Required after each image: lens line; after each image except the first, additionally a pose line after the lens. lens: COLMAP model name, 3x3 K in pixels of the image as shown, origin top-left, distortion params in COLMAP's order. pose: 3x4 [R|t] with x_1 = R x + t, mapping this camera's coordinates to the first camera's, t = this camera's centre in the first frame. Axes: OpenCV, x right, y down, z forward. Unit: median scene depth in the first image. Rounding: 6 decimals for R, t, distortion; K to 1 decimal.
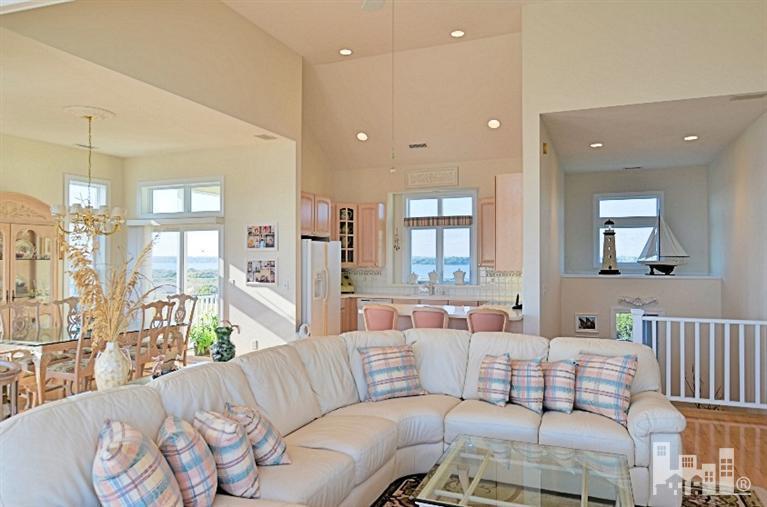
lens RADIAL K [[537.9, 0, 383.5], [0, 537.9, 253.5], [0, 0, 1]] dist [-0.000051, -0.000017]
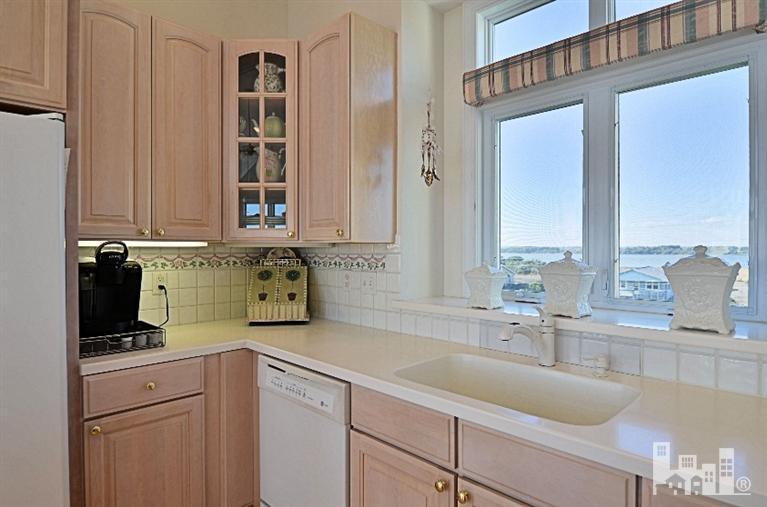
lens RADIAL K [[441.2, 0, 383.5], [0, 441.2, 253.5], [0, 0, 1]] dist [0.001423, 0.000236]
pose [[0.921744, -0.003502, -0.387783, 0.092464], [0.007343, 0.999938, 0.008424, 0.028455], [0.387730, -0.010612, 0.921712, 0.778394]]
